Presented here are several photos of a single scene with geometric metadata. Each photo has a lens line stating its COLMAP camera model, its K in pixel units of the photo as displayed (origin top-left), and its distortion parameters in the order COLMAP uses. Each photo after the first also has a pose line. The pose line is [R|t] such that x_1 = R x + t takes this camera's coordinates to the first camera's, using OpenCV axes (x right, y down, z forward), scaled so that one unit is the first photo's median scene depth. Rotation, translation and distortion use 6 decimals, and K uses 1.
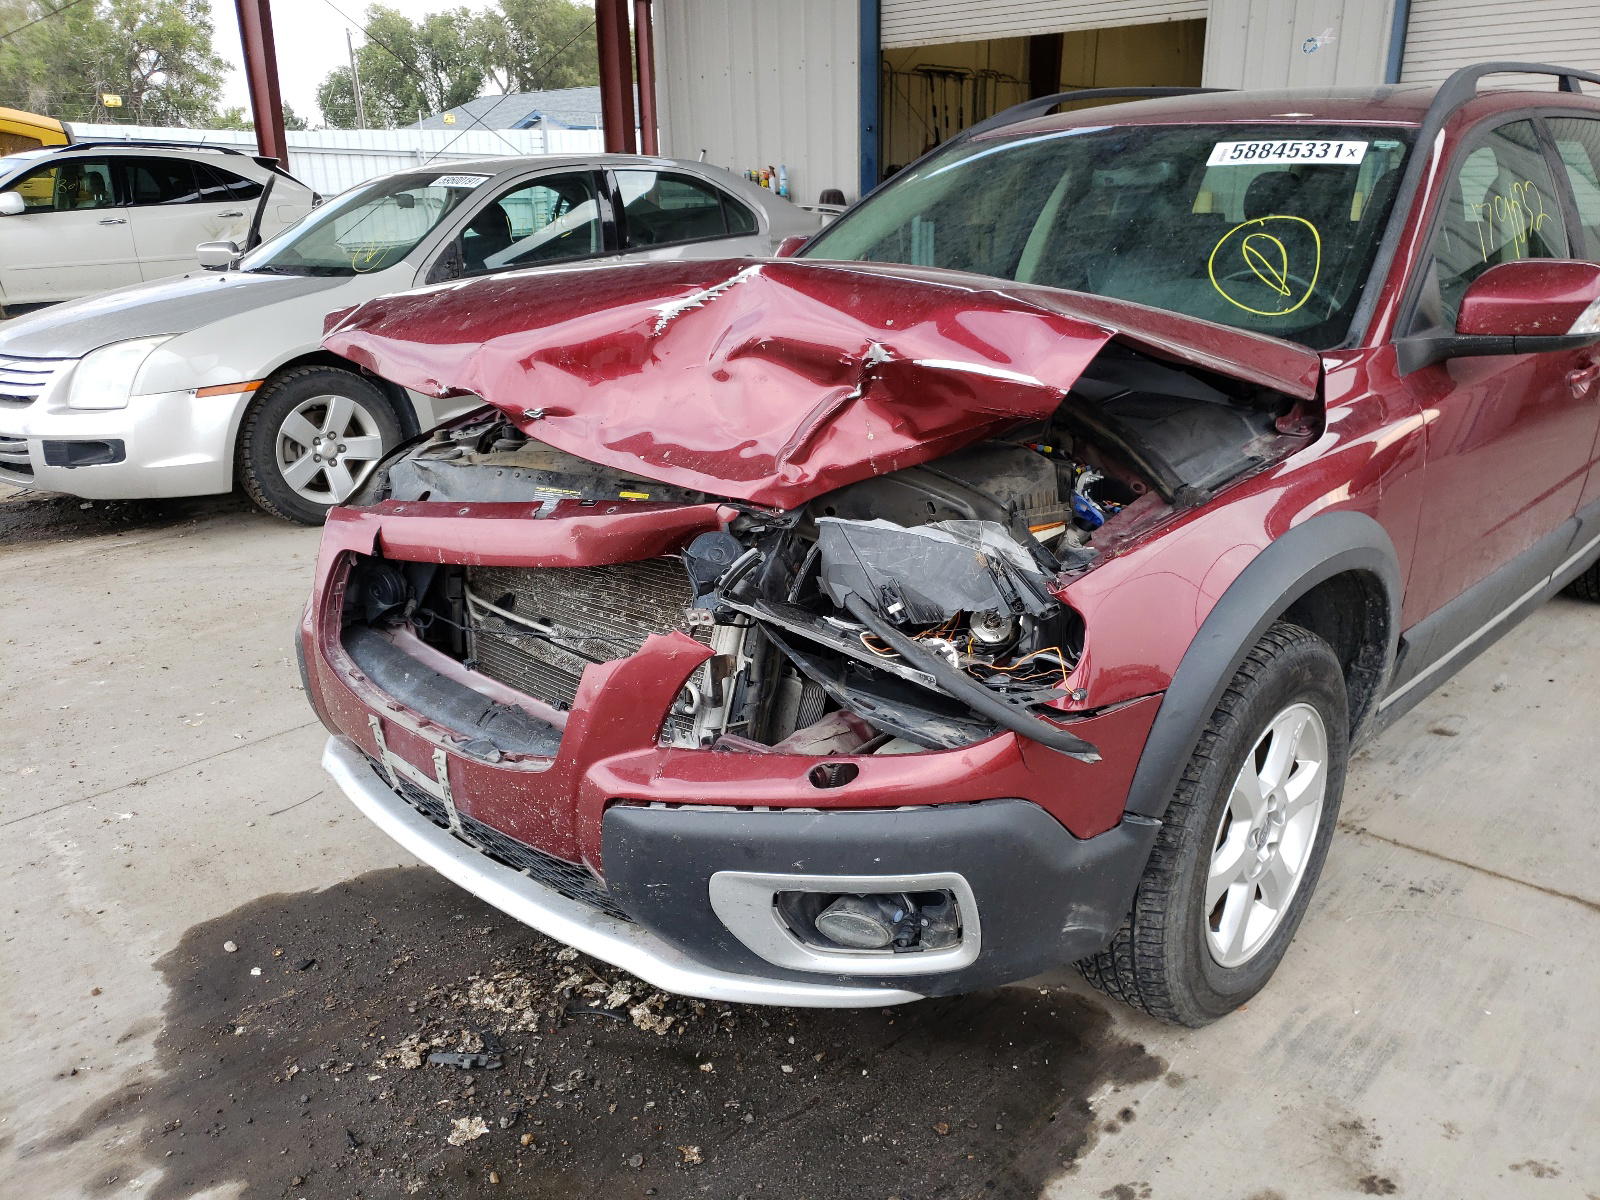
lens RADIAL K [[1243.5, 0, 840.2], [0, 1243.5, 586.9], [0, 0, 1]] dist [0.057131, -0.047402]
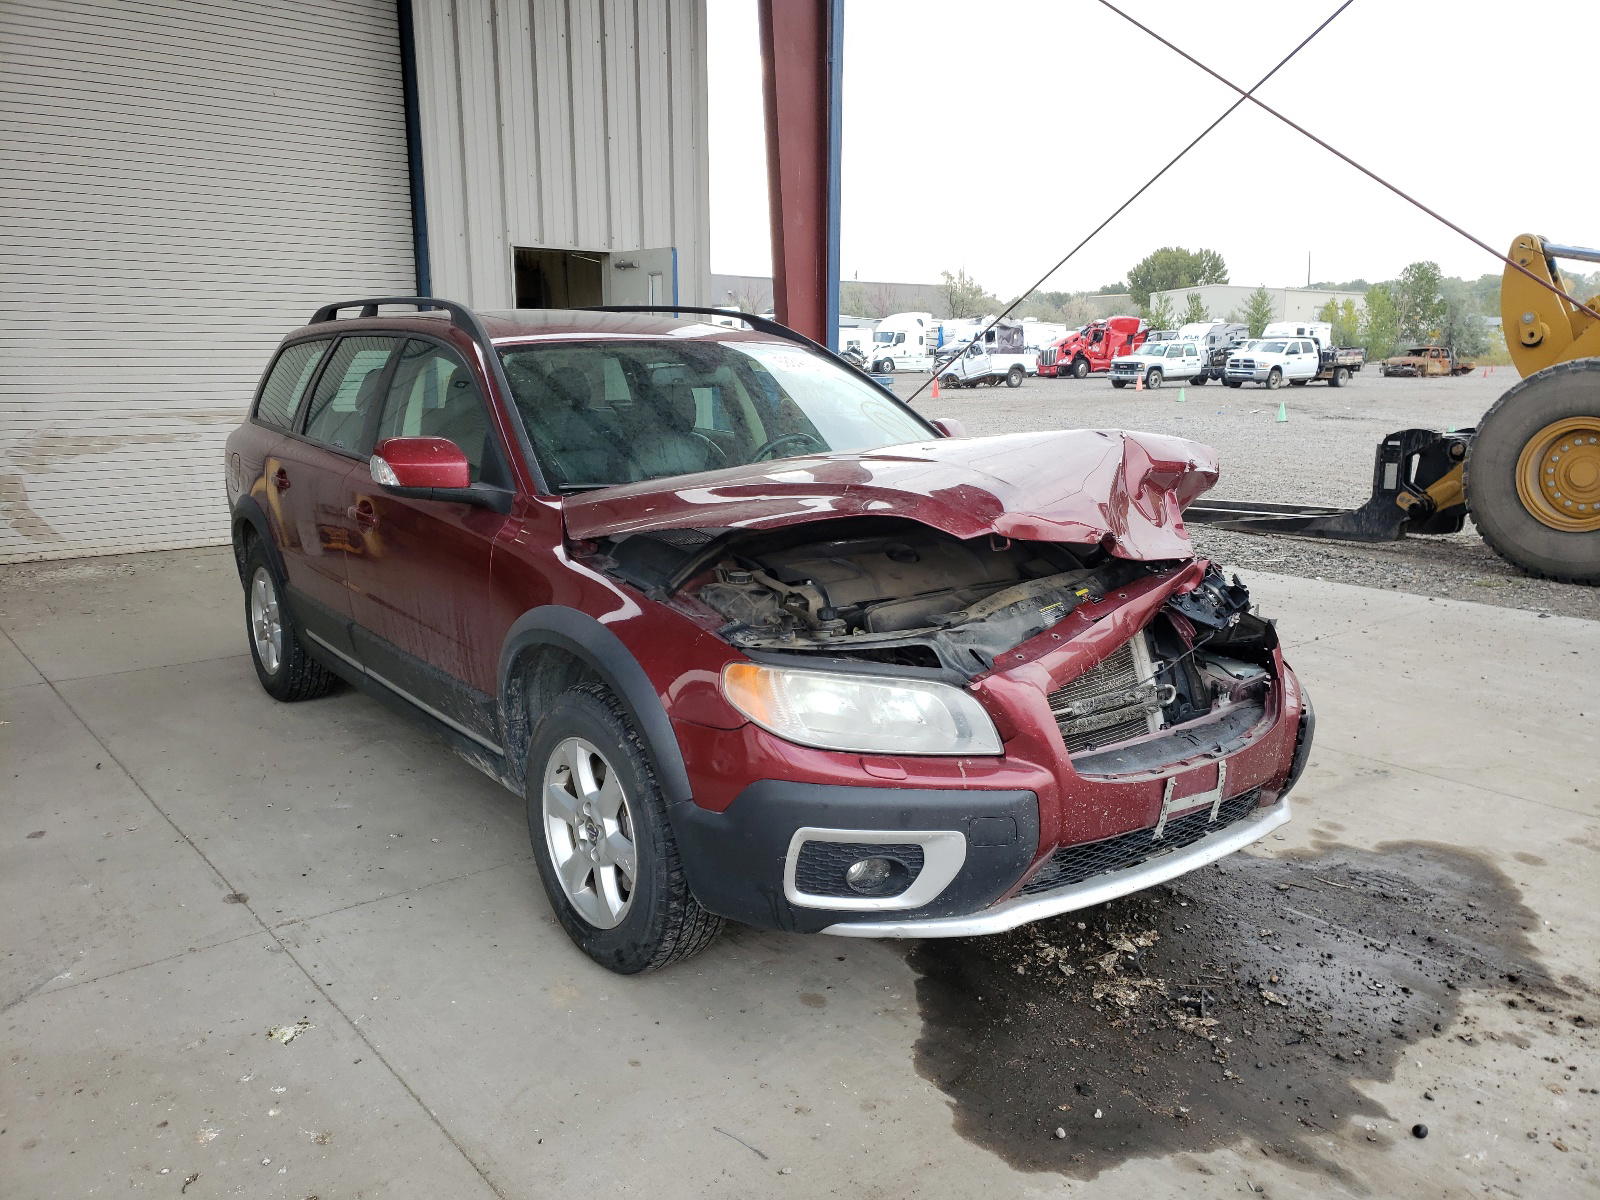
lens RADIAL K [[1243.5, 0, 840.2], [0, 1243.5, 586.9], [0, 0, 1]] dist [0.057131, -0.047402]
pose [[0.150551, -0.171342, 0.973641, -1.578988], [0.298928, 0.946654, 0.120370, -0.330227], [-0.942325, 0.272927, 0.193738, 0.963082]]
